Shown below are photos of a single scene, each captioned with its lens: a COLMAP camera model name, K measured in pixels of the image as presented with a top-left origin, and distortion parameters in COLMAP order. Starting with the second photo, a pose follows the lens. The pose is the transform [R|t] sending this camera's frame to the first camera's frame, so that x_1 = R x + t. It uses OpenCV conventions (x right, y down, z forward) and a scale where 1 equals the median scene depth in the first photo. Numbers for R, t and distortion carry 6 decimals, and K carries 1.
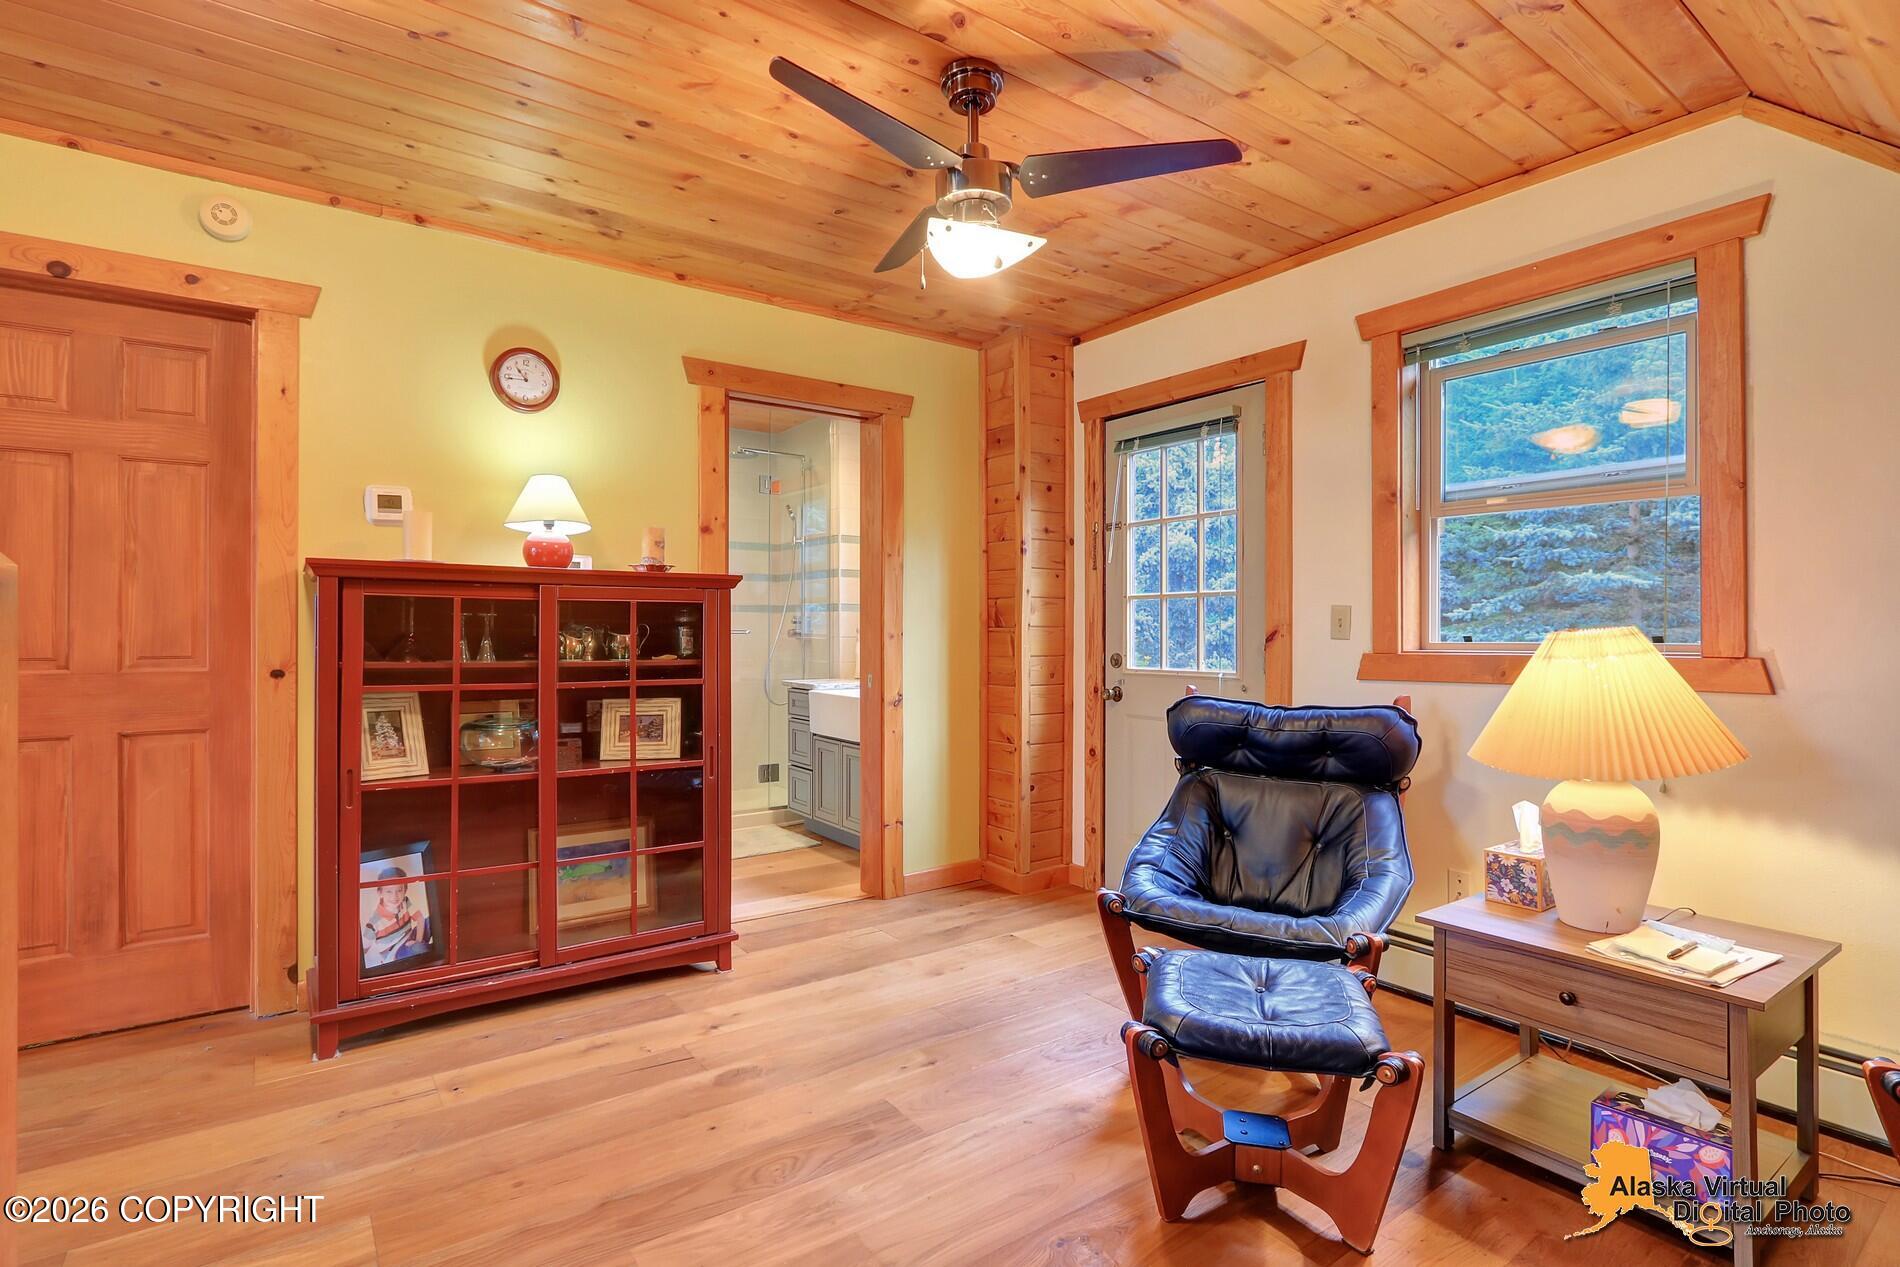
lens RADIAL K [[931.1, 0, 931.5], [0, 931.1, 629.6], [0, 0, 1]] dist [-0.014213, 0.000519]
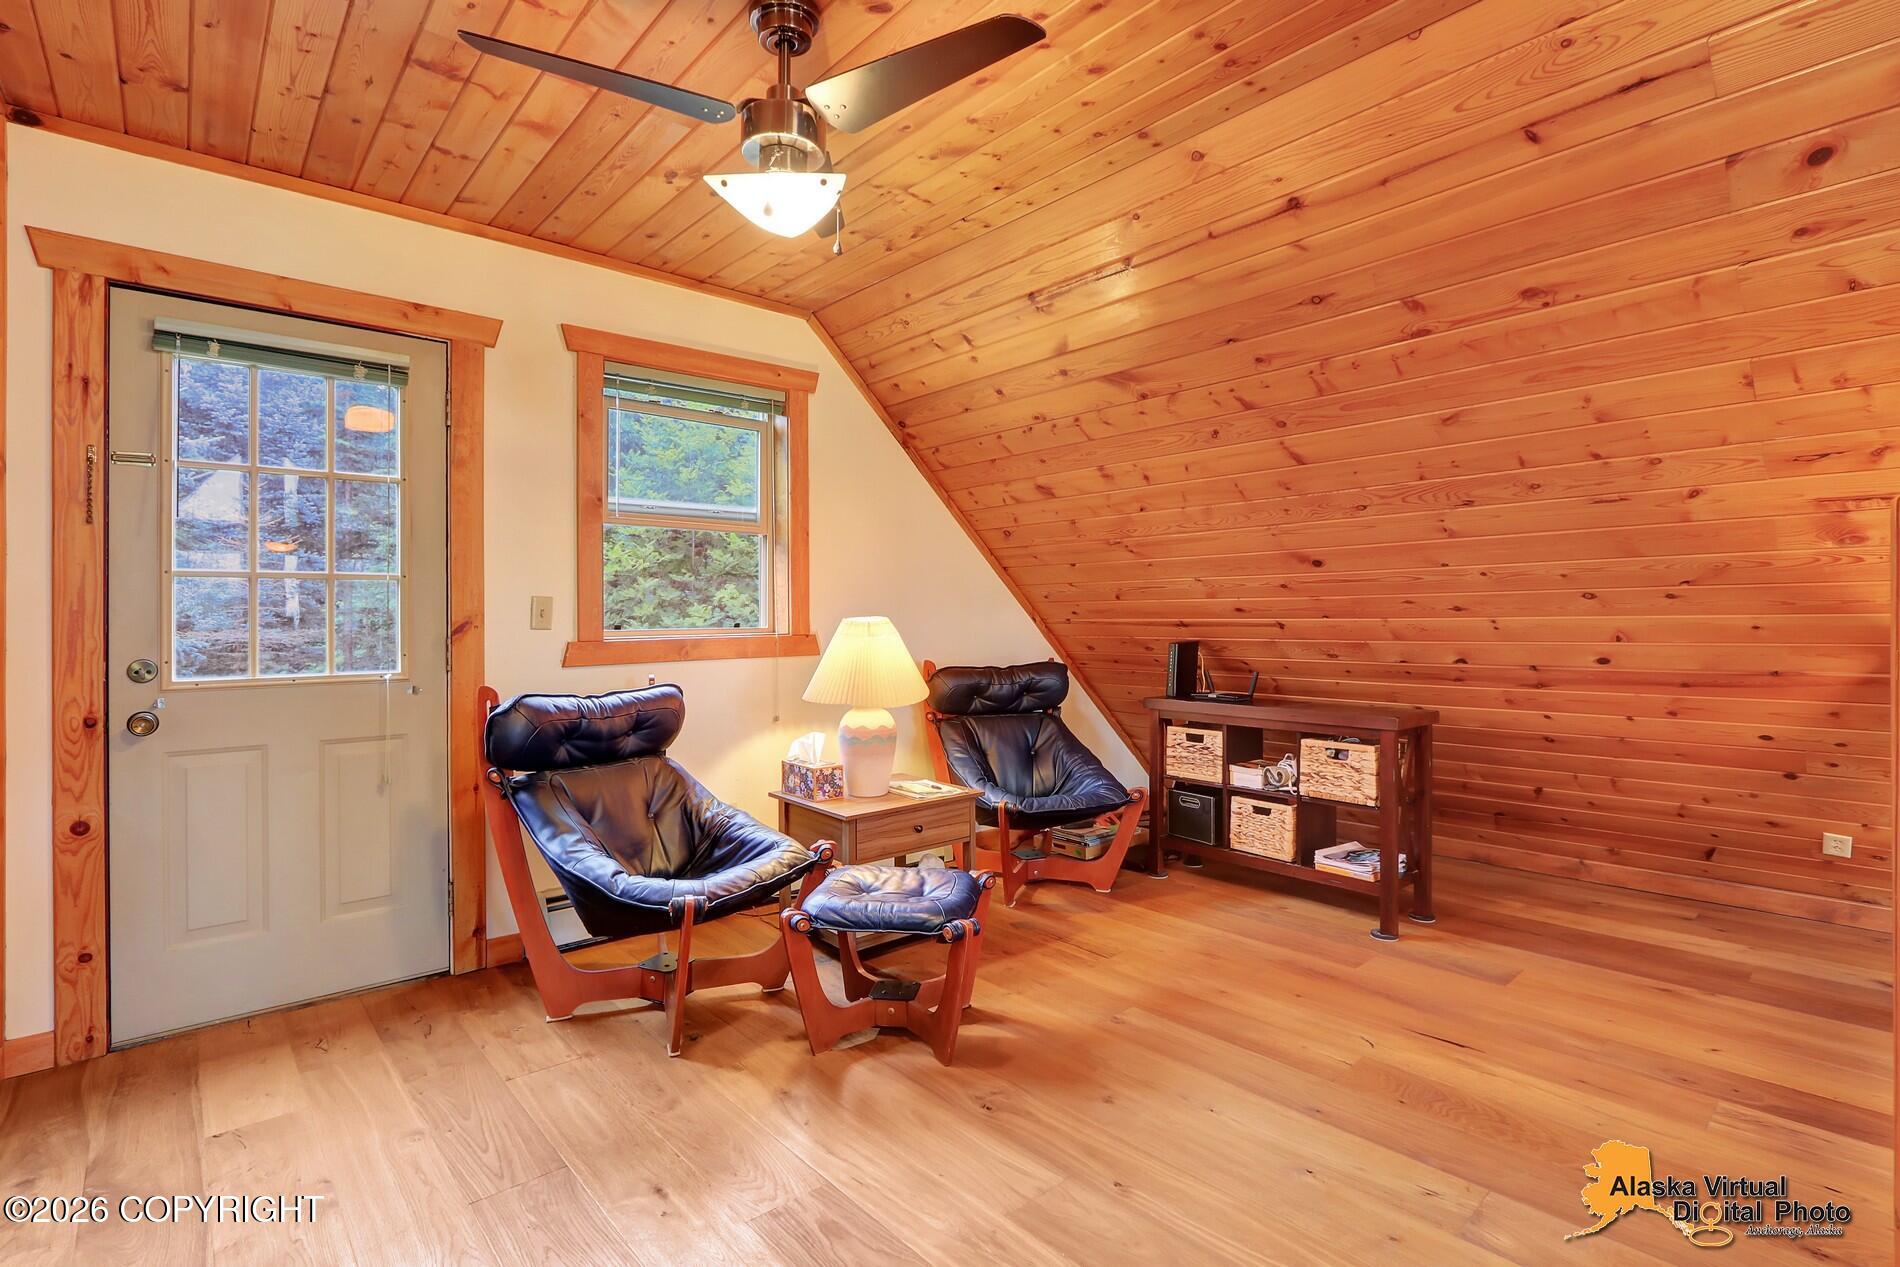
lens RADIAL K [[903.5, 0, 945.0], [0, 903.5, 611.1], [0, 0, 1]] dist [-0.013155, 0.000826]
pose [[-0.108434, 0.006156, 0.994085, -0.630277], [0.005136, 0.999971, -0.005633, -0.001985], [-0.994090, 0.004495, -0.108463, 0.703056]]
